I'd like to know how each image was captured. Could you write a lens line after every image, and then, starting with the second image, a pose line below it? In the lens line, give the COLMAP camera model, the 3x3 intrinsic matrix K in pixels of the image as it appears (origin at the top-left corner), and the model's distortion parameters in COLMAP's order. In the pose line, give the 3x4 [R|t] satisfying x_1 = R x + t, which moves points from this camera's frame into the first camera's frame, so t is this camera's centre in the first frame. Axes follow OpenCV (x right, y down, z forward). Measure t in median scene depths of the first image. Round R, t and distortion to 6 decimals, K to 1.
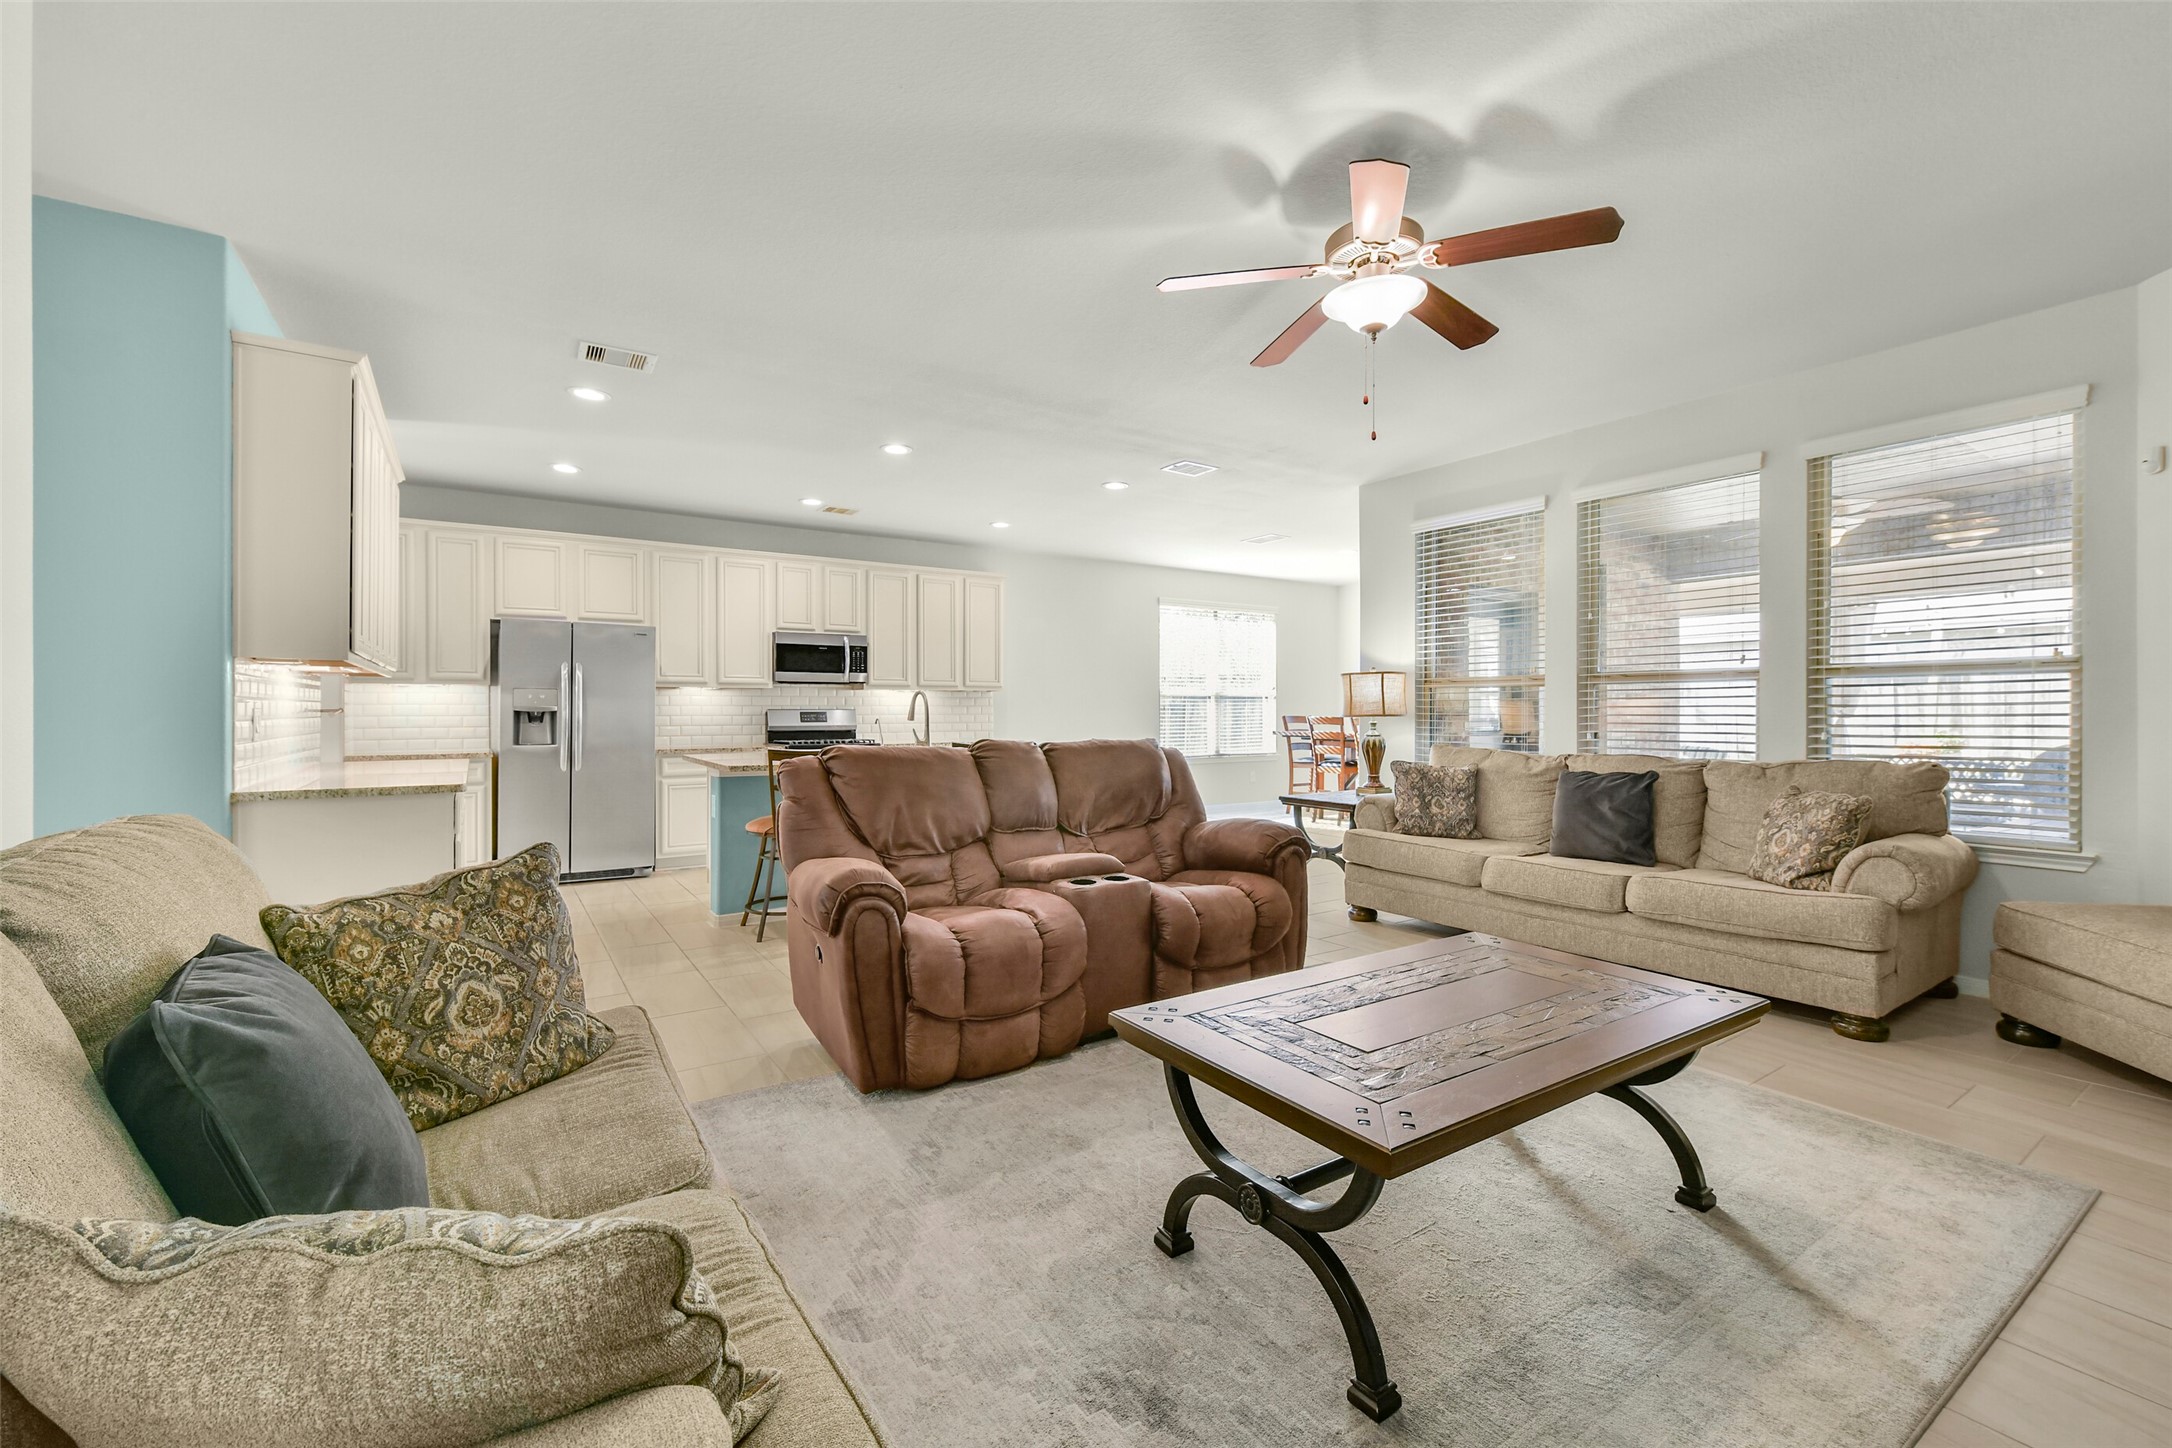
lens RADIAL K [[901.4, 0, 1100.1], [0, 901.4, 715.0], [0, 0, 1]] dist [0.003846, -0.000085]
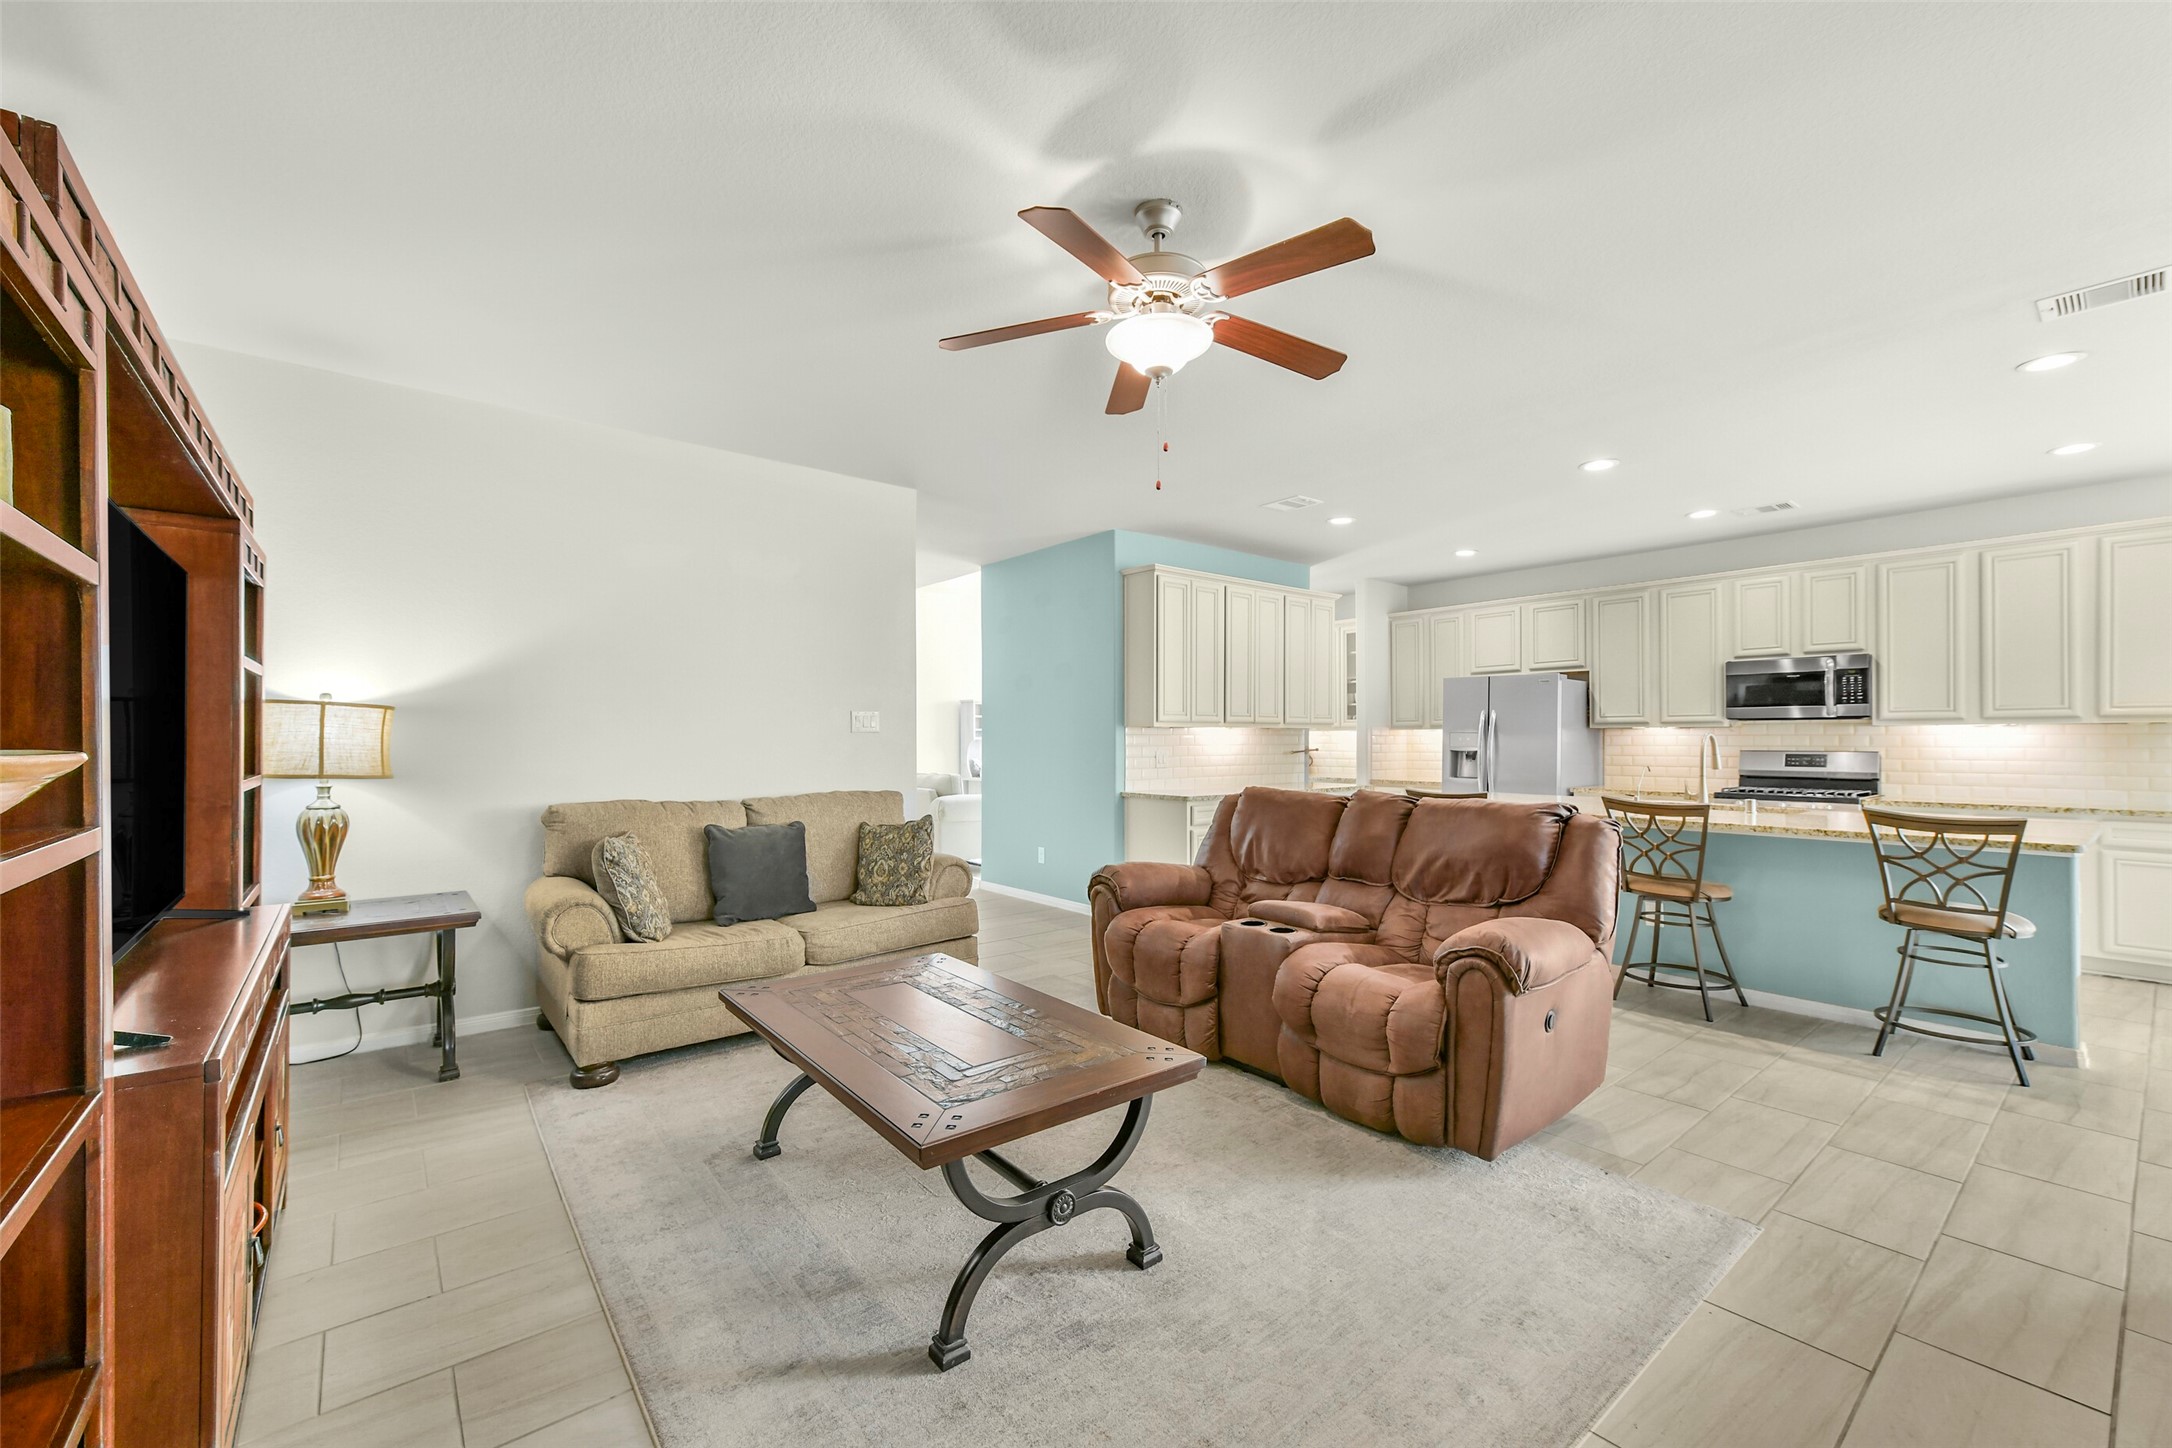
lens RADIAL K [[901.4, 0, 1101.0], [0, 901.4, 730.6], [0, 0, 1]] dist [0.003846, -0.000085]
pose [[0.108332, -0.007927, -0.994083, 0.593035], [-0.007282, 0.999935, -0.008768, -0.018345], [0.994088, 0.008189, 0.108267, 0.404079]]
